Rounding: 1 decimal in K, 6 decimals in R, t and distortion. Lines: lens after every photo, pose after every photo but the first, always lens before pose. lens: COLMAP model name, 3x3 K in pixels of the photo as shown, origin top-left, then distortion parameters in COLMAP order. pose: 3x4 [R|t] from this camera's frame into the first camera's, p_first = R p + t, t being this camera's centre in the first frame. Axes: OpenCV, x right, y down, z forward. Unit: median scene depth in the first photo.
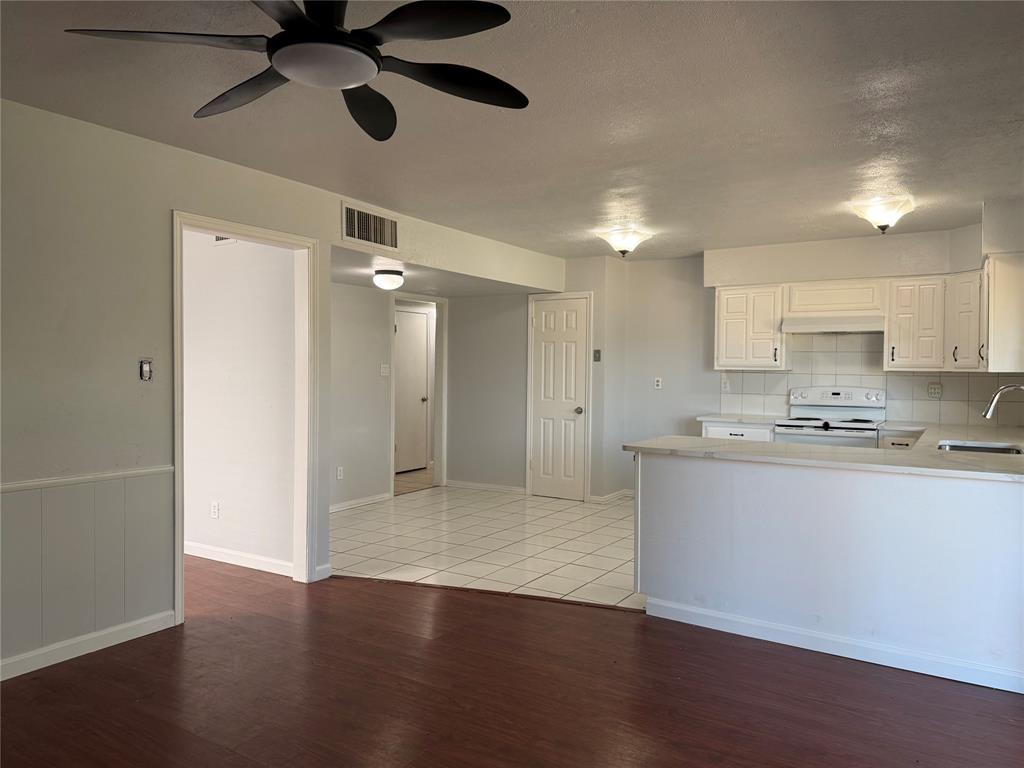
lens RADIAL K [[720.2, 0, 523.1], [0, 720.2, 400.2], [0, 0, 1]] dist [0.075496, -0.064053]
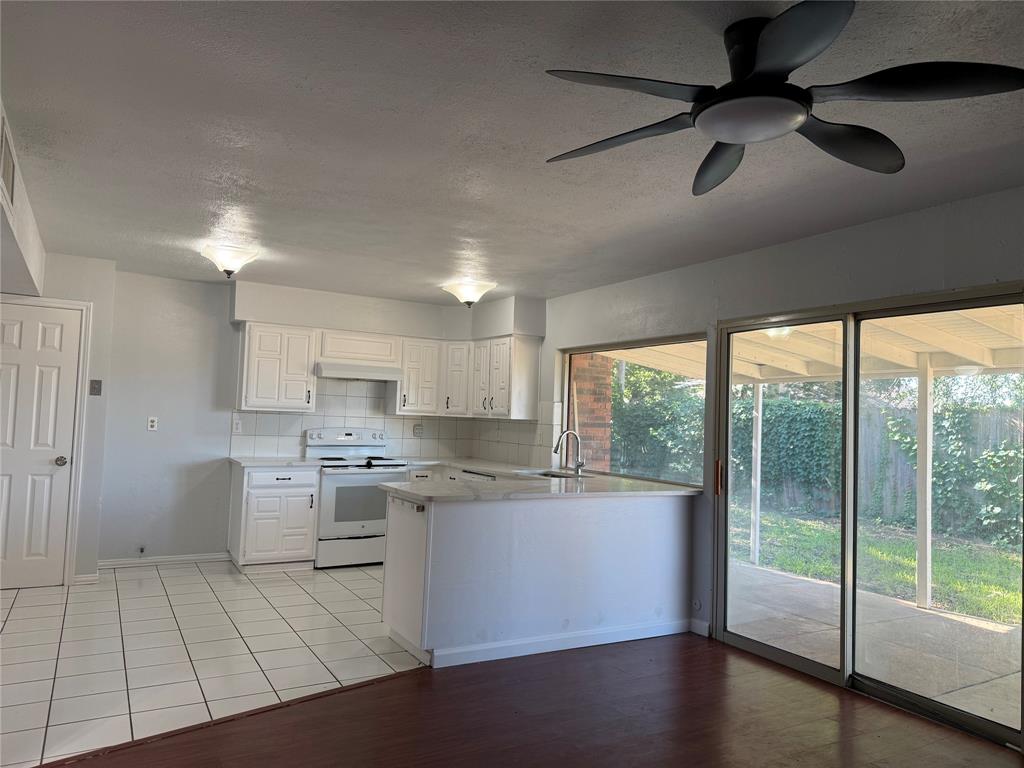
lens RADIAL K [[720.2, 0, 528.9], [0, 720.2, 380.4], [0, 0, 1]] dist [0.075496, -0.064053]
pose [[0.461634, 0.054209, 0.885413, -0.411453], [0.007198, 0.997869, -0.064847, -0.017482], [-0.887041, 0.036309, 0.460260, 0.261533]]
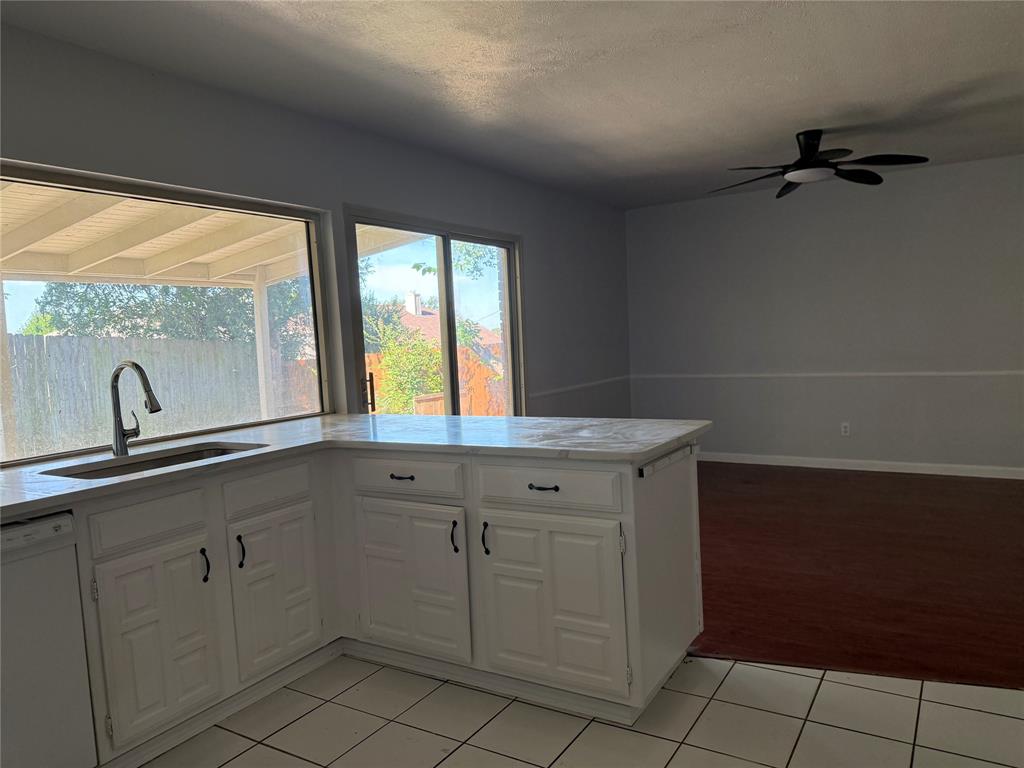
lens RADIAL K [[720.2, 0, 514.6], [0, 720.2, 395.4], [0, 0, 1]] dist [0.075496, -0.064053]
pose [[-0.999210, 0.039676, 0.002444, 0.204777], [0.039671, 0.991379, 0.124874, -0.037093], [0.002531, 0.124872, -0.992170, 1.057471]]
